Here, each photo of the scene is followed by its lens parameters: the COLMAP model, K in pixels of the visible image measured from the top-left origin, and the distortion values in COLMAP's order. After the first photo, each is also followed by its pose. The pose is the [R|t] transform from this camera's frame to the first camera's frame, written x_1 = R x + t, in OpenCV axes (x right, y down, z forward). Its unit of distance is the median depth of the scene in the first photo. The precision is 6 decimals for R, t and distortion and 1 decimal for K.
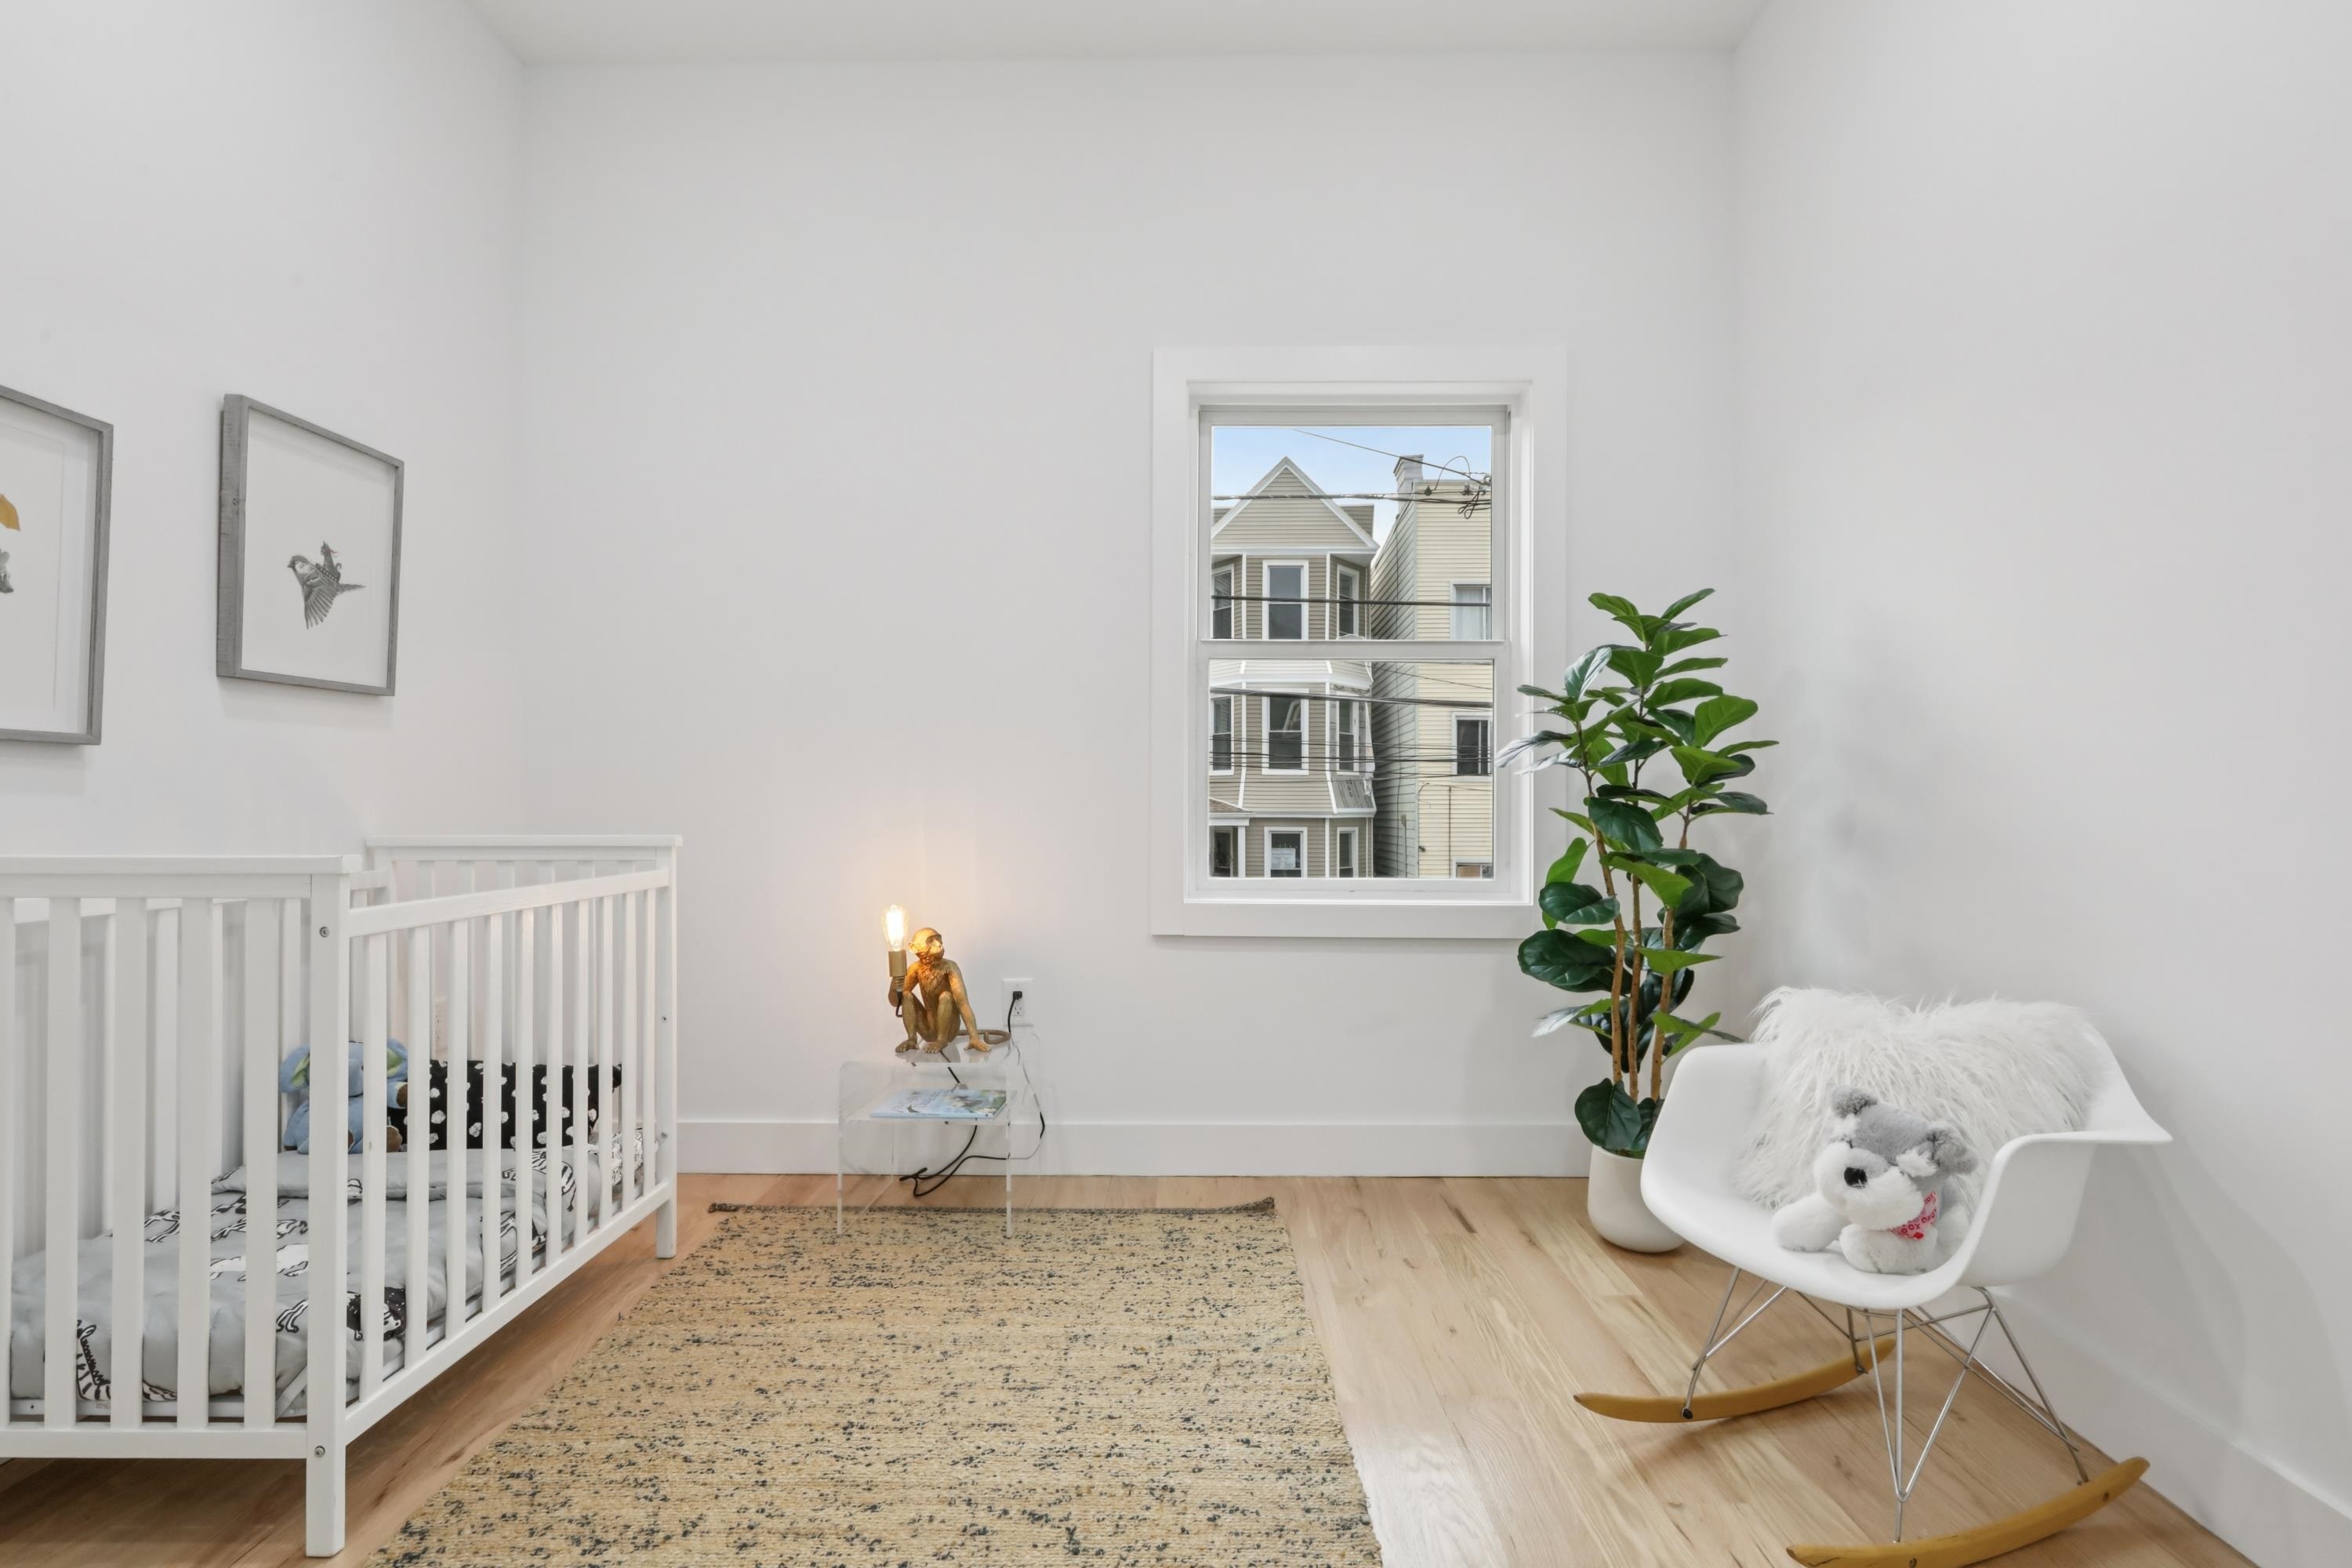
lens RADIAL K [[1196.7, 0, 1176.0], [0, 1196.7, 784.0], [0, 0, 1]] dist [-0.000013, 0.000003]
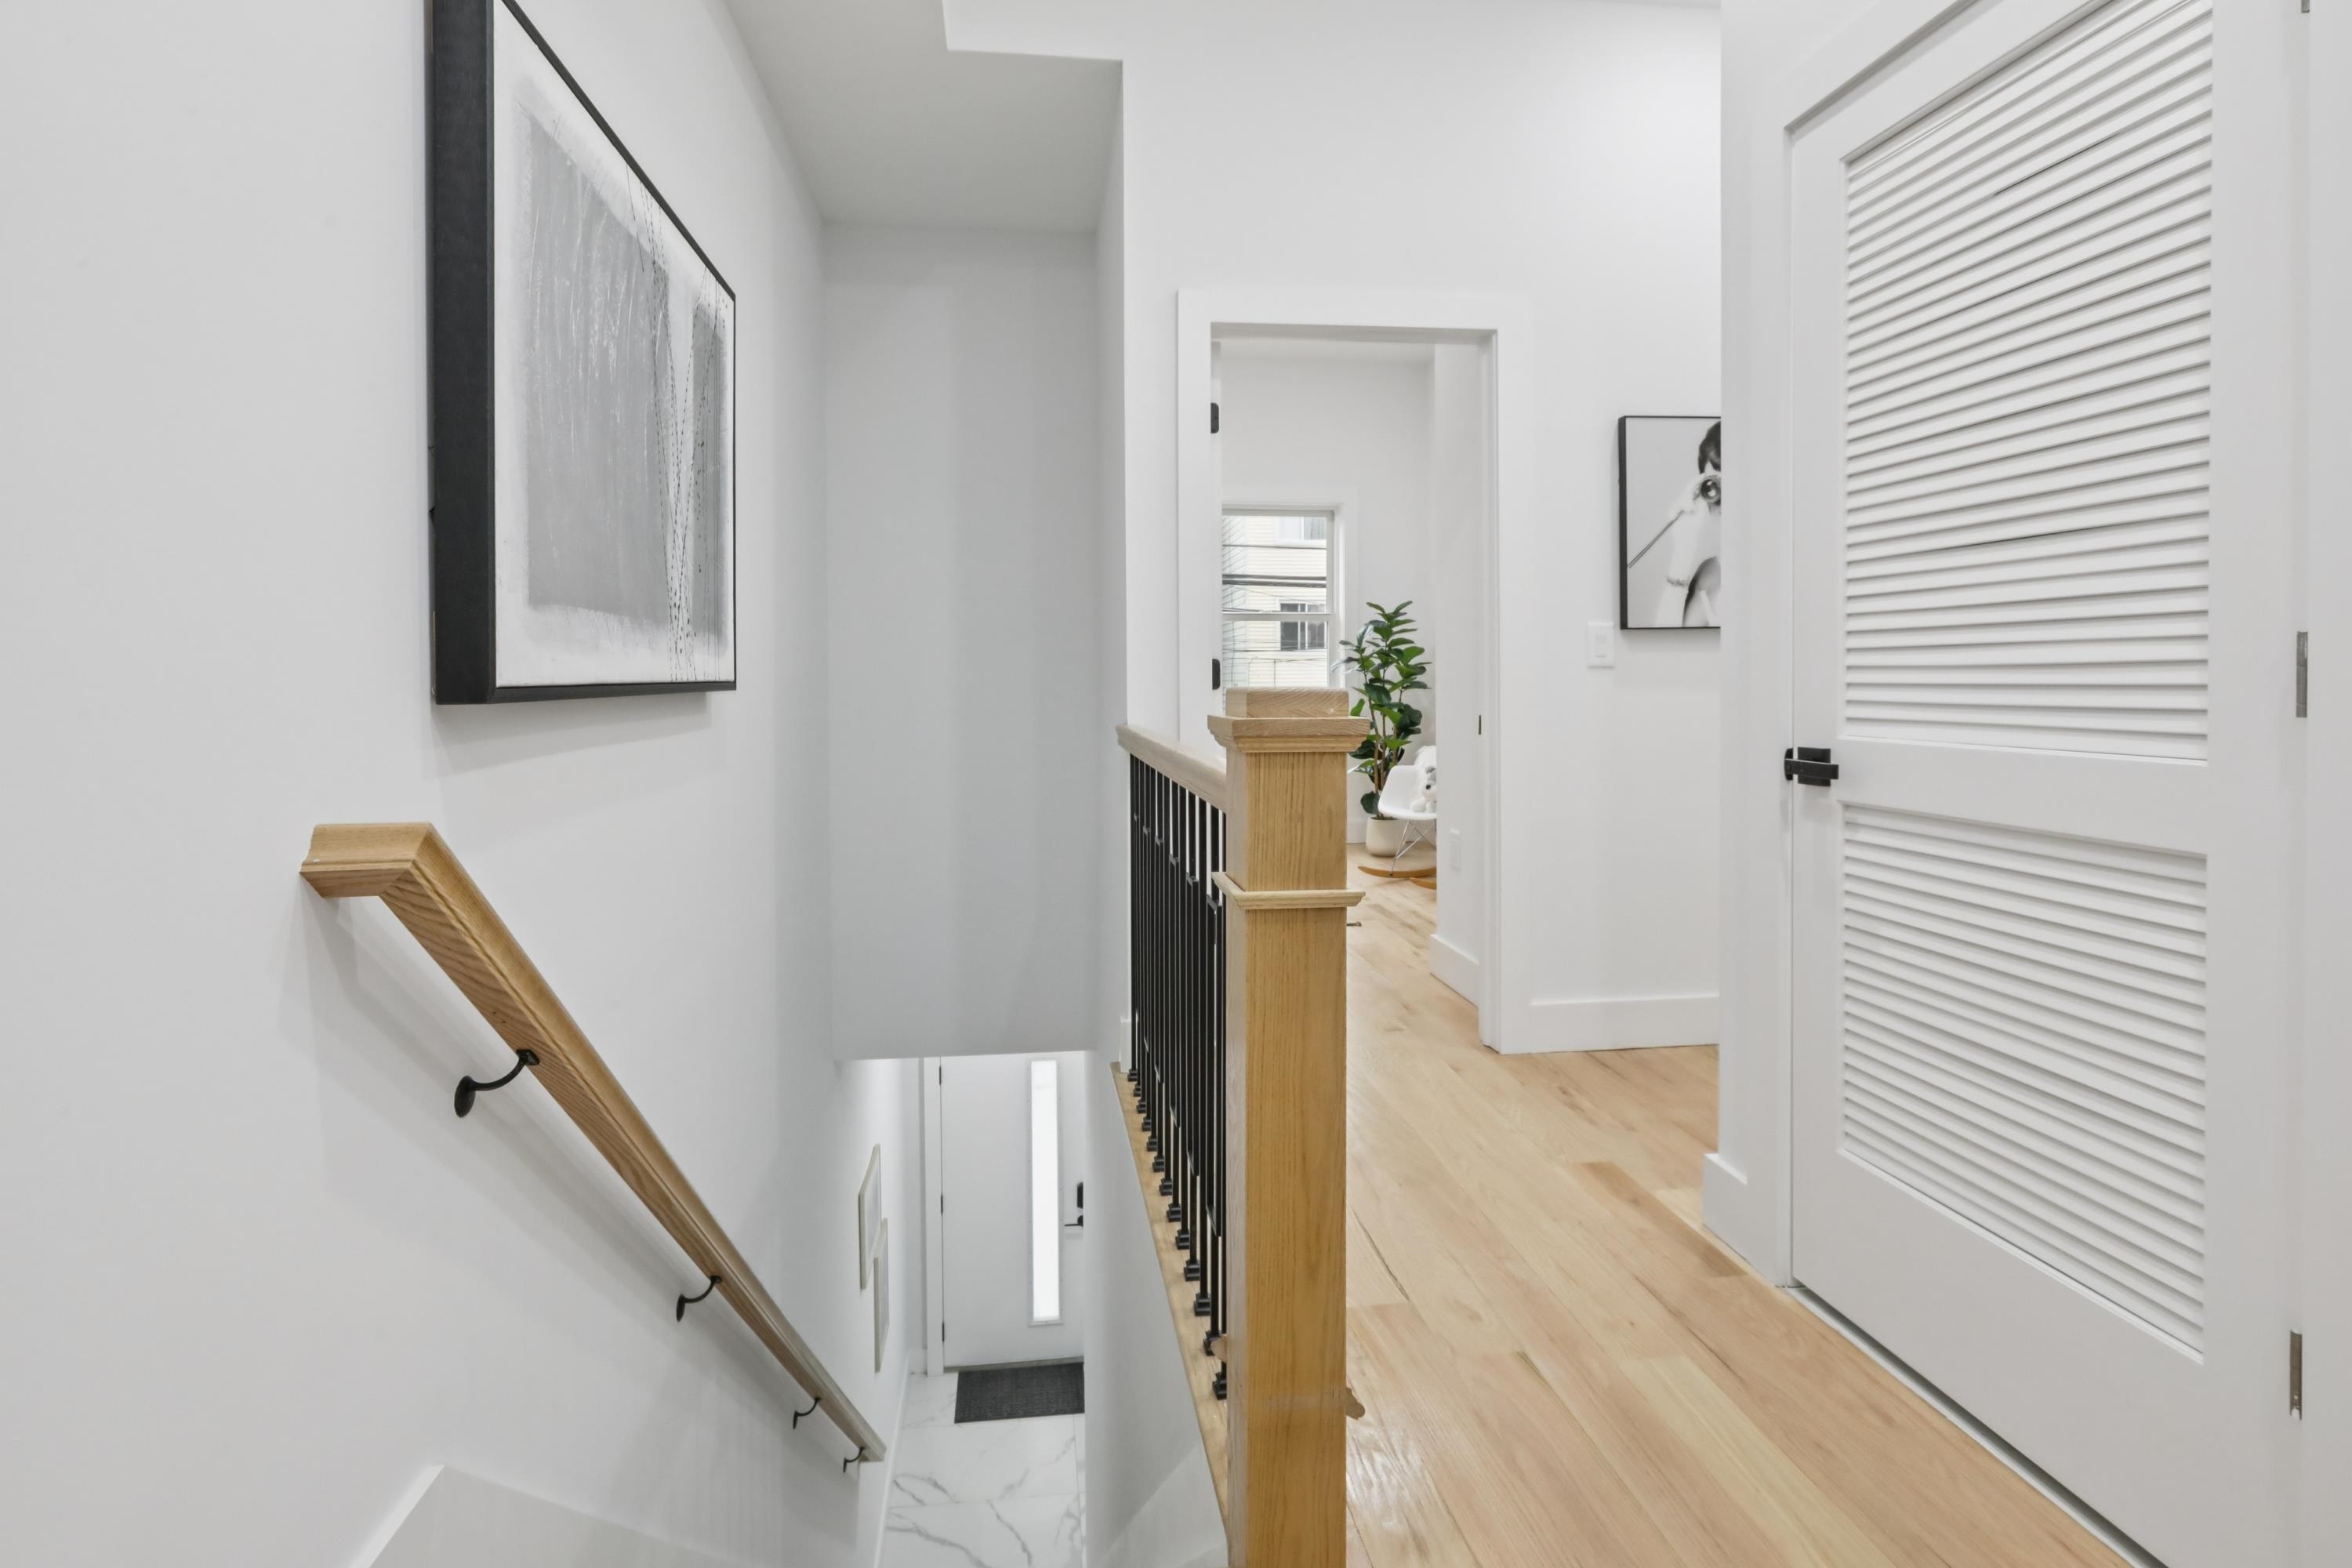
lens RADIAL K [[1153.3, 0, 1172.1], [0, 1153.3, 674.3], [0, 0, 1]] dist [0.000794, 0.000540]
pose [[0.989469, -0.006258, 0.144613, -0.425961], [0.003622, 0.999823, 0.018483, -0.054949], [-0.144703, -0.017765, 0.989316, -1.394244]]
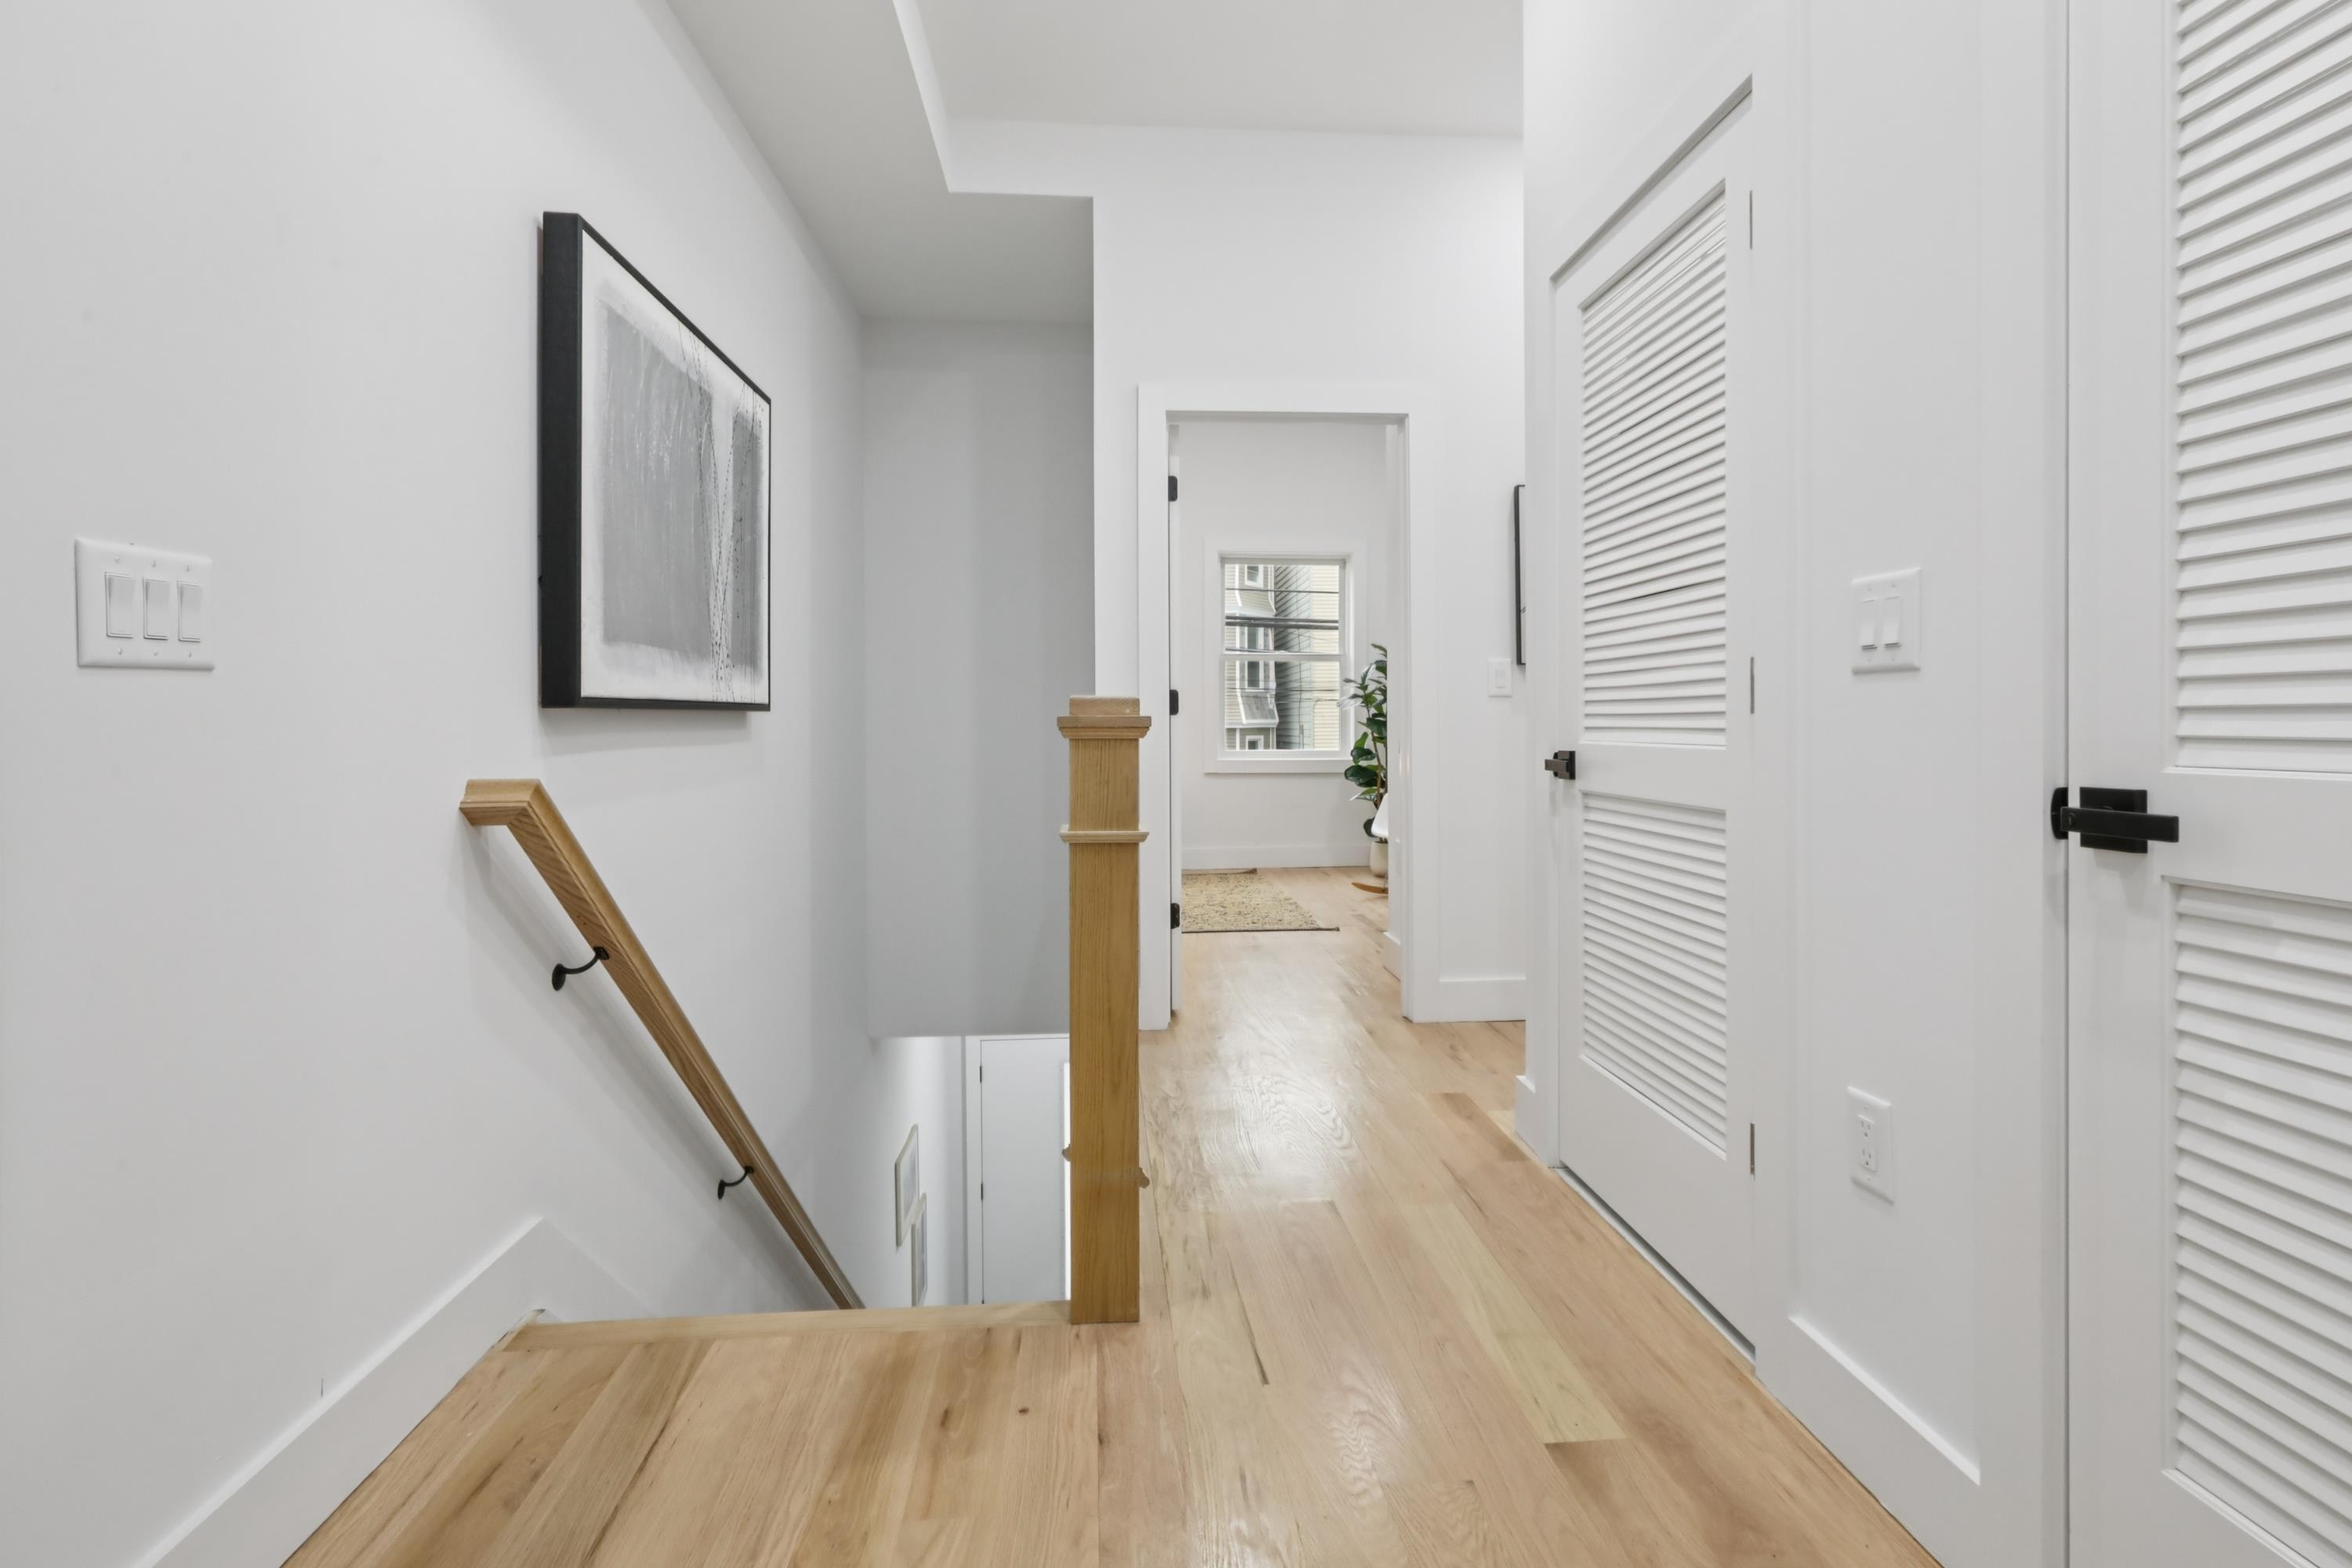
lens RADIAL K [[1151.8, 0, 1210.8], [0, 1151.8, 706.0], [0, 0, 1]] dist [0.000280, -0.000037]
pose [[0.993980, -0.003985, 0.109485, -0.319590], [0.003067, 0.999959, 0.008552, -0.039980], [-0.109515, -0.008165, 0.993952, -1.644301]]
